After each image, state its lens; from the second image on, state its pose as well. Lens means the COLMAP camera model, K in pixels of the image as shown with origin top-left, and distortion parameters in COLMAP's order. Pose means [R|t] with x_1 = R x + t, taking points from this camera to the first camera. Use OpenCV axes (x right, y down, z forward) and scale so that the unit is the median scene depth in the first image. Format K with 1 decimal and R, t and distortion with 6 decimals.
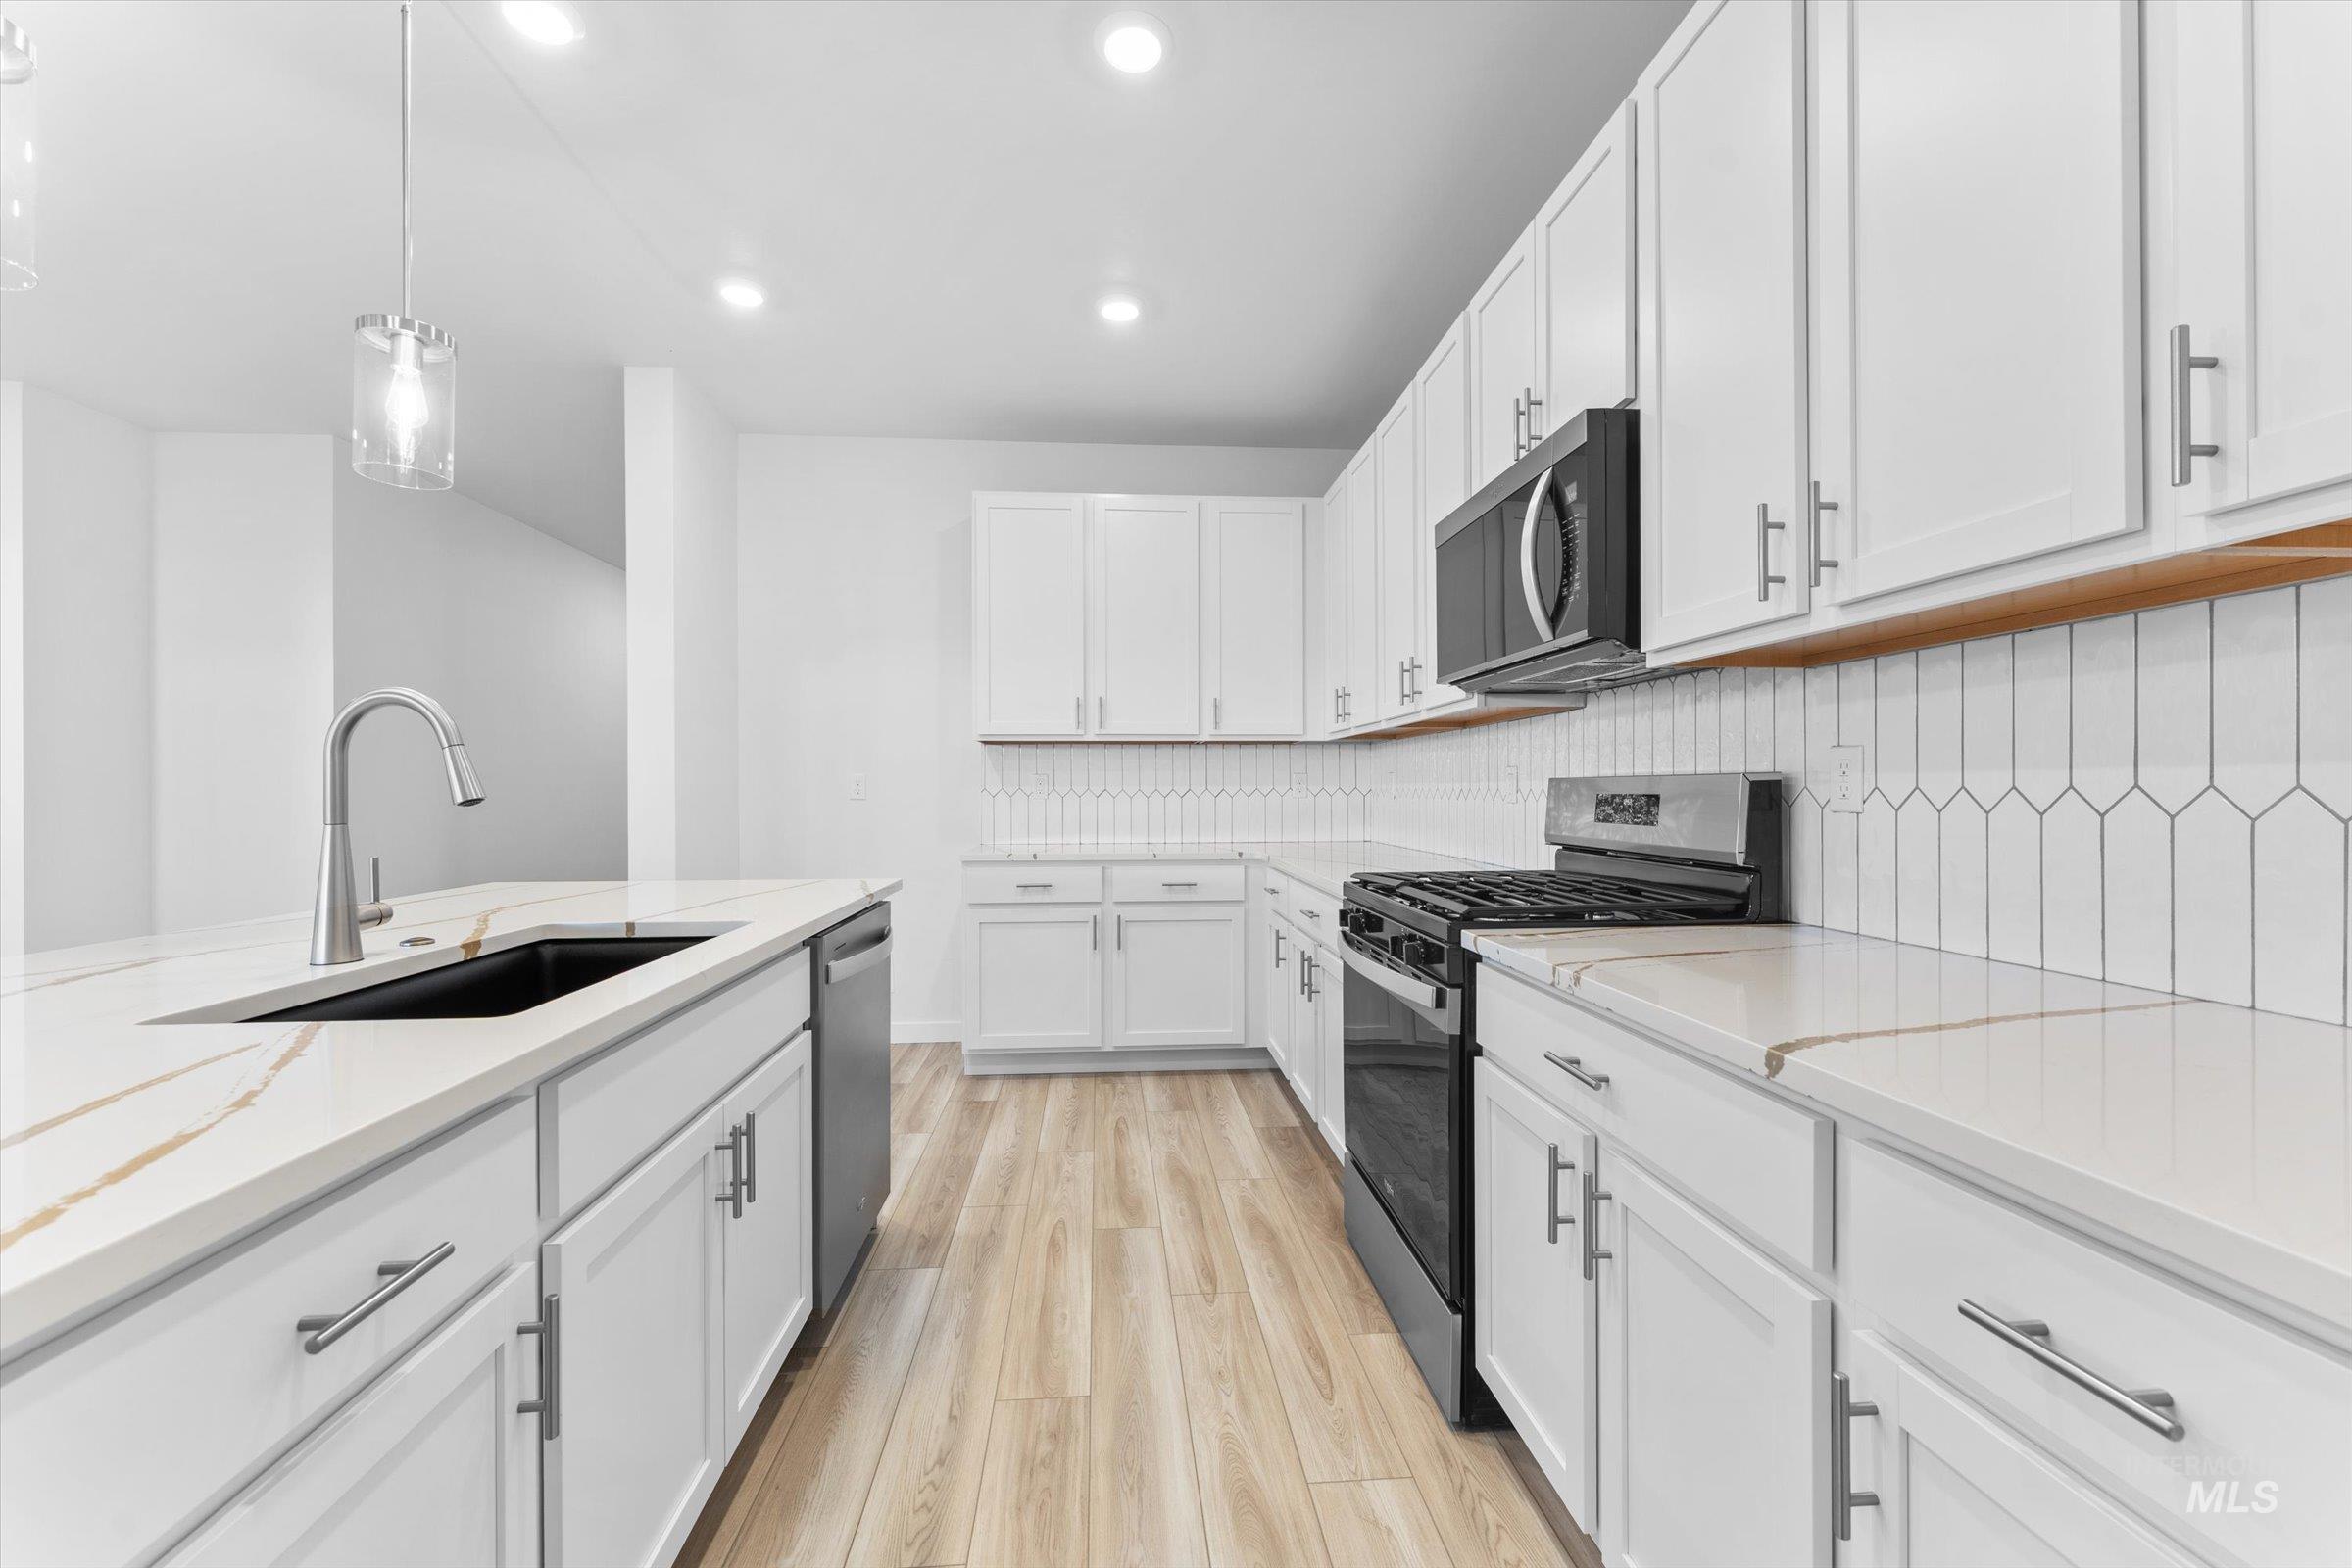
lens RADIAL K [[940.4, 0, 1165.6], [0, 940.4, 787.6], [0, 0, 1]] dist [-0.000429, -0.000195]
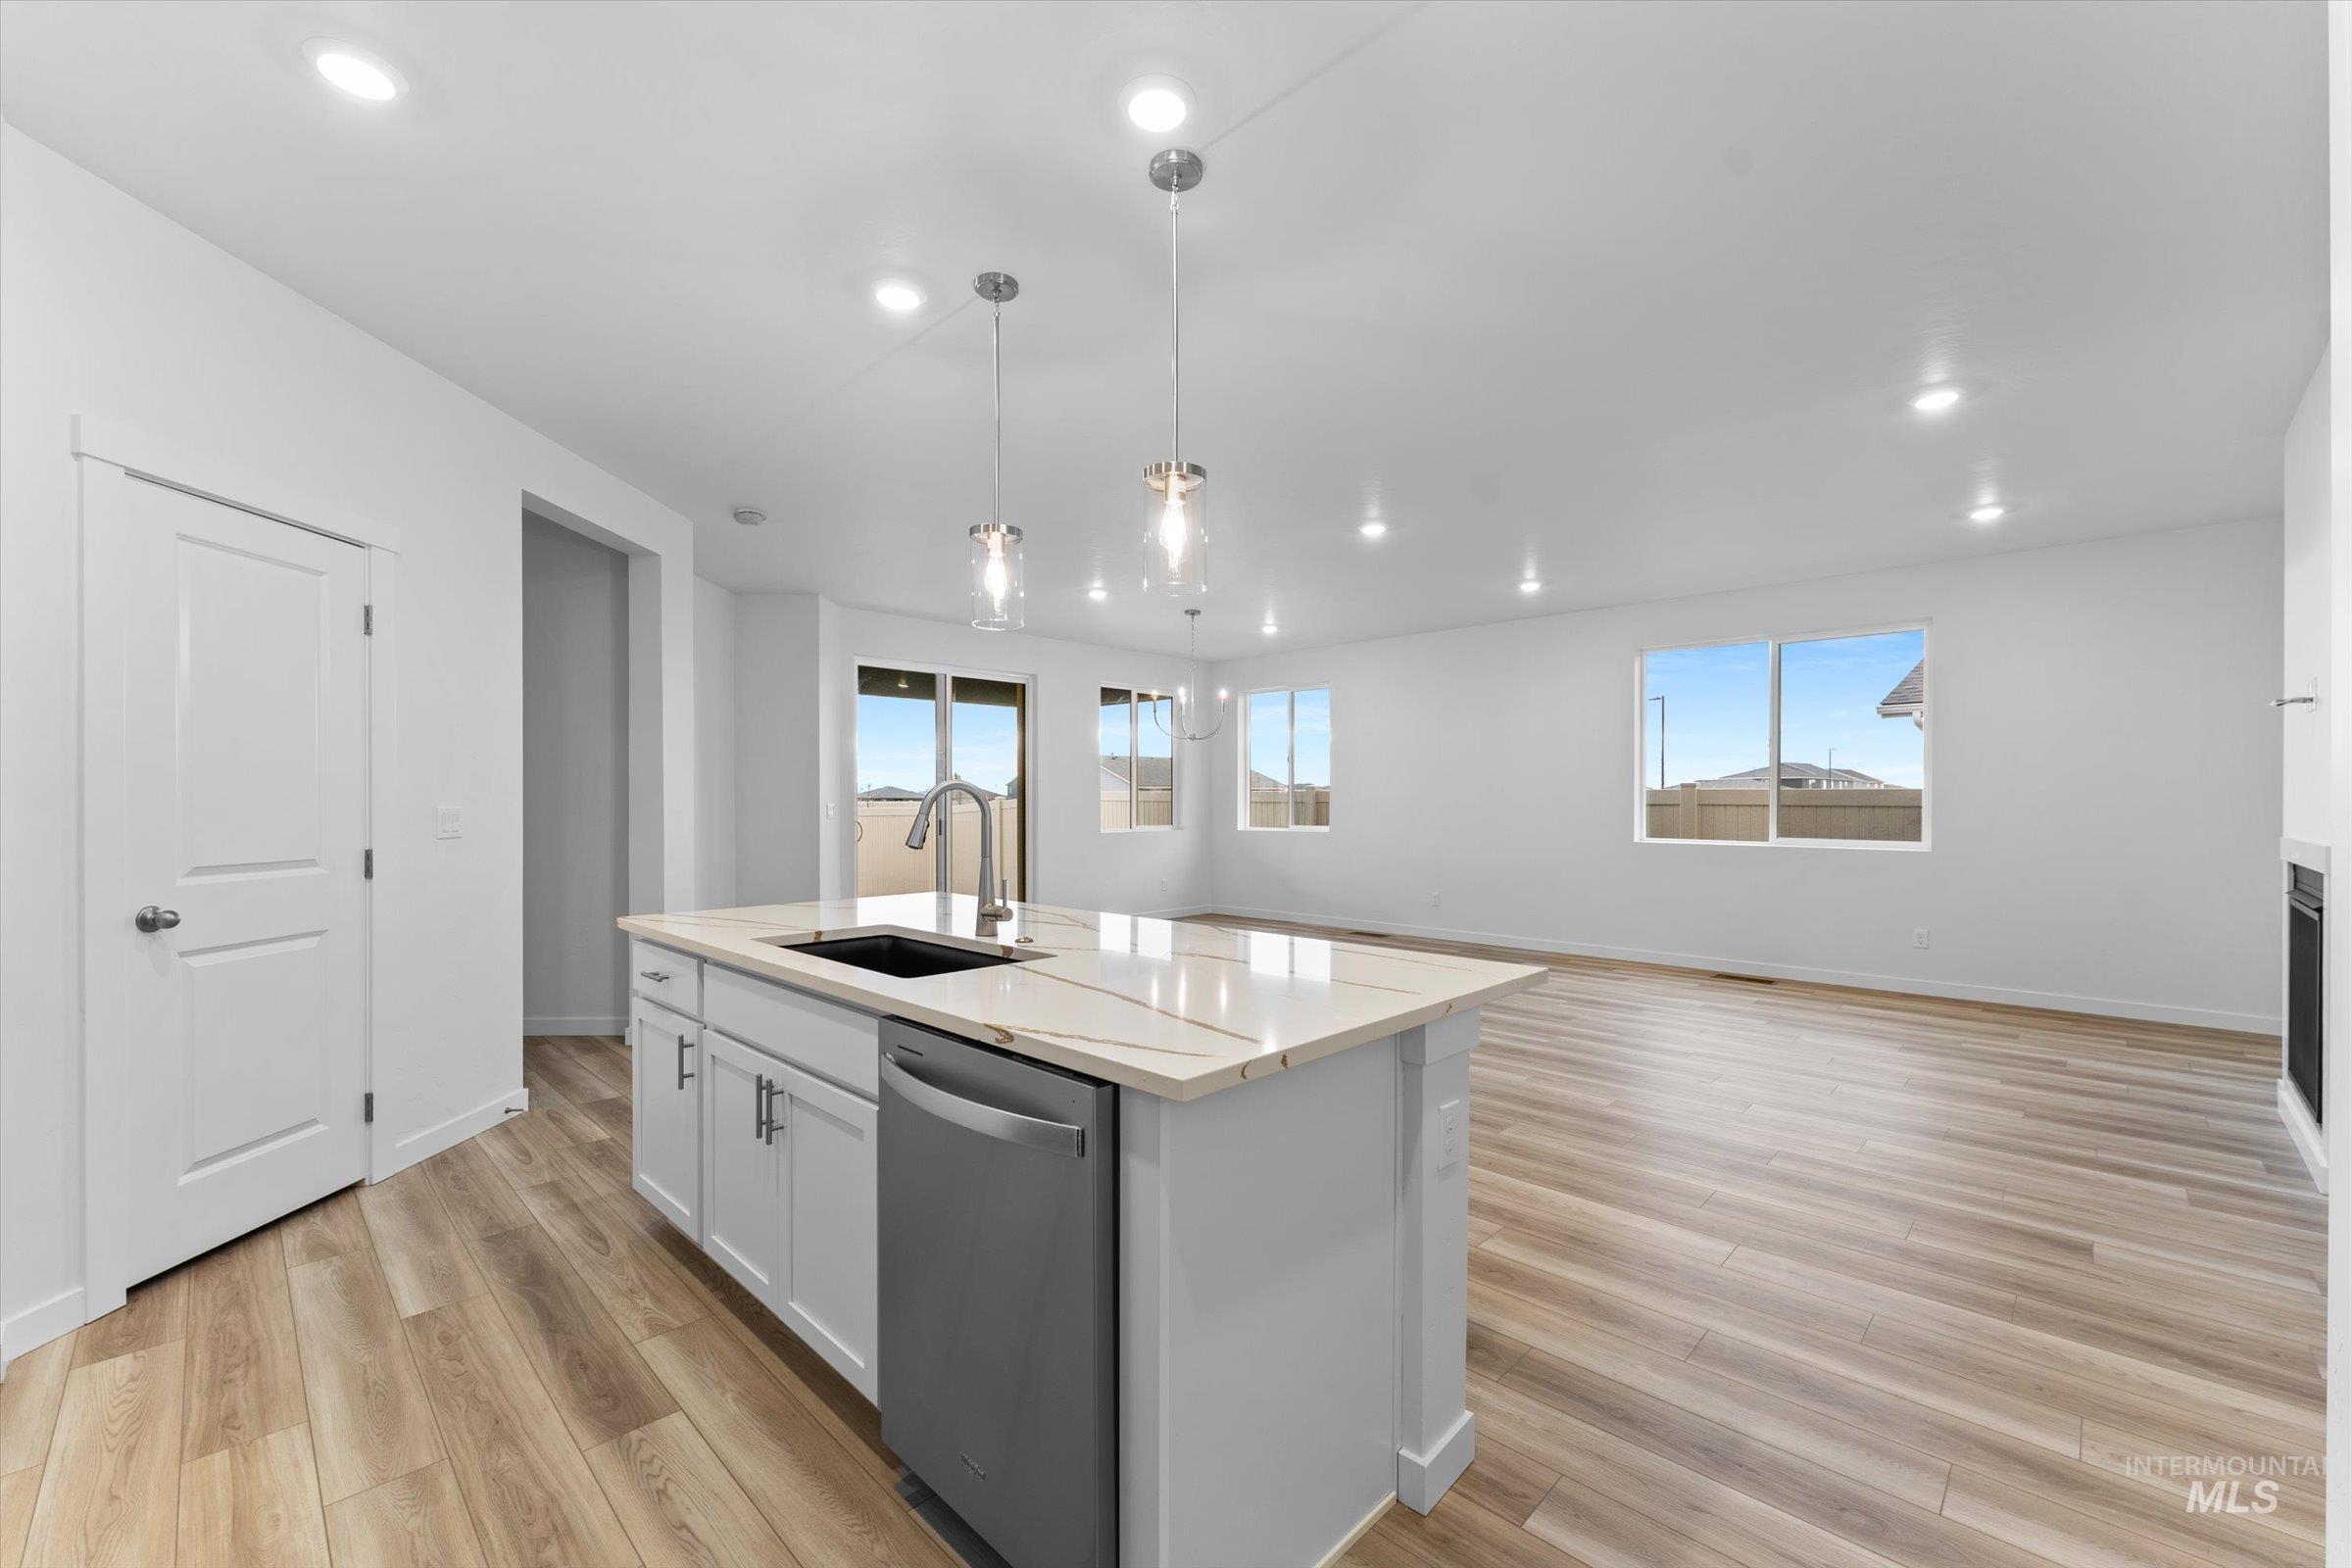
lens RADIAL K [[949.6, 0, 1172.0], [0, 949.6, 798.0], [0, 0, 1]] dist [-0.000801, -0.000494]
pose [[-0.753495, 0.003608, -0.657444, 0.012185], [0.005534, 0.999984, -0.000854, -0.027057], [0.657430, -0.004282, -0.753503, 1.026014]]
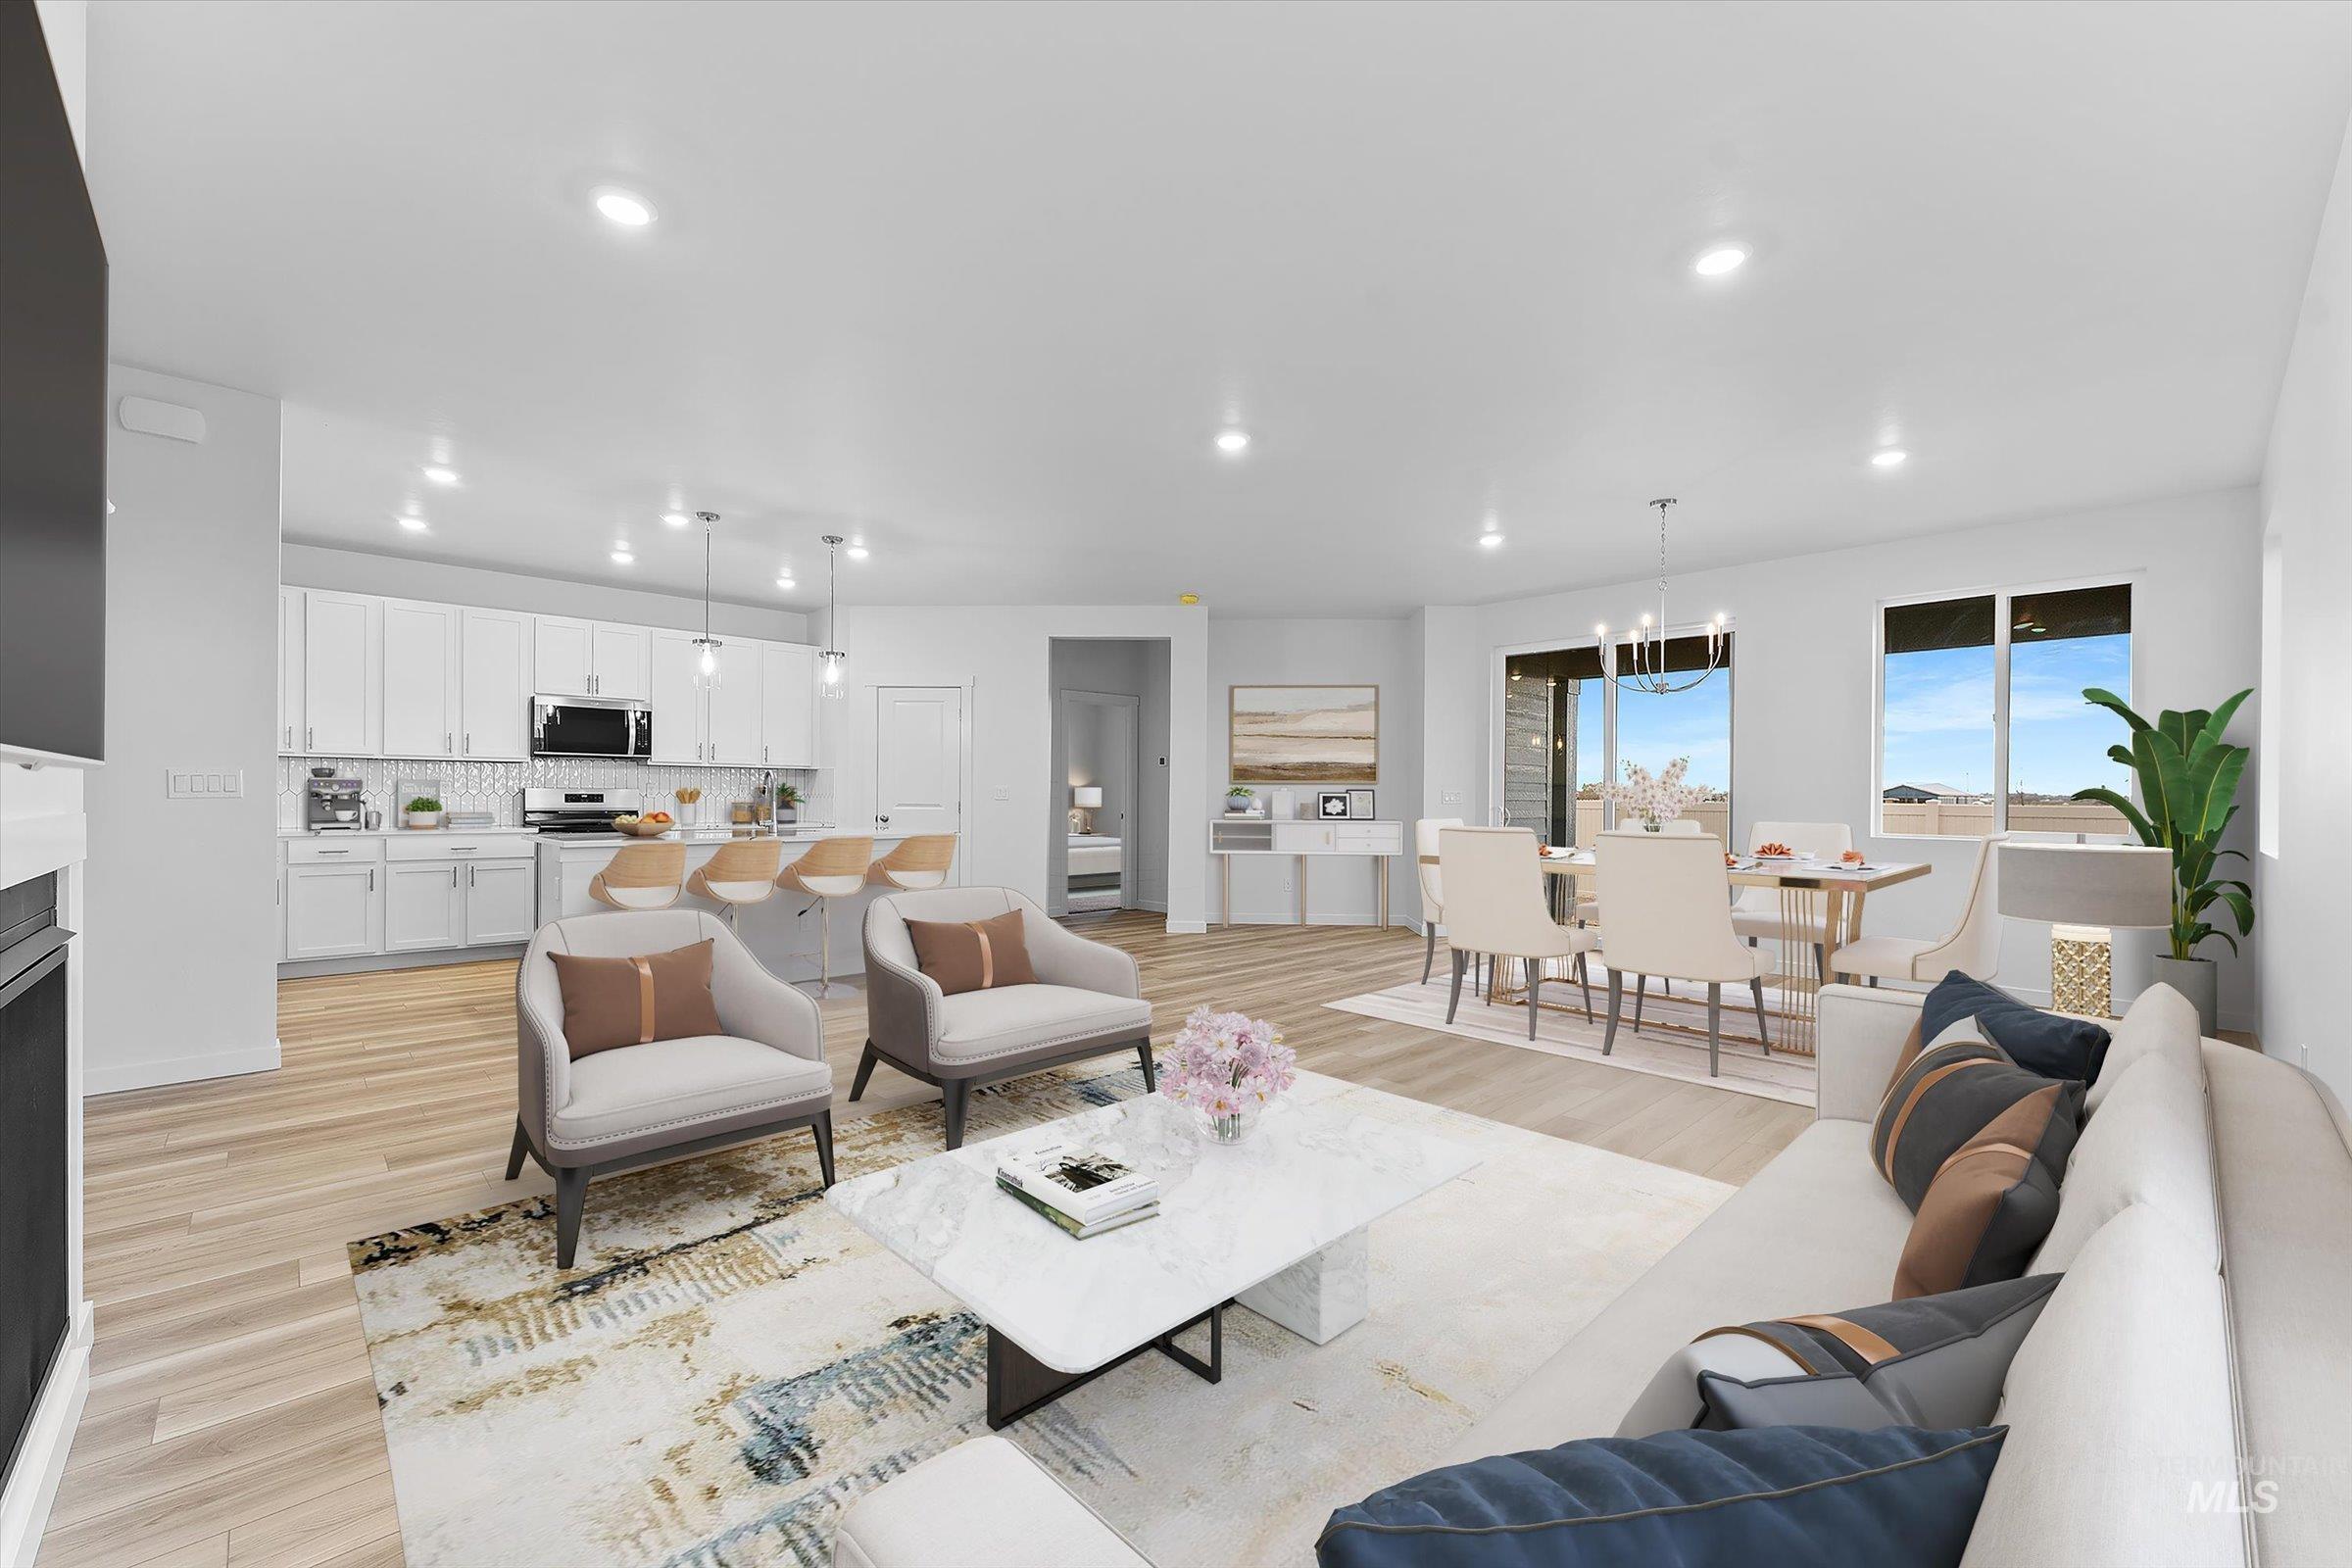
lens RADIAL K [[950.7, 0, 1171.7], [0, 950.7, 797.4], [0, 0, 1]] dist [-0.000267, 0.000180]
pose [[-0.632102, -0.000545, 0.774885, -2.161837], [-0.005656, 0.999976, -0.003910, 0.011787], [-0.774865, -0.006854, -0.632090, 0.931386]]
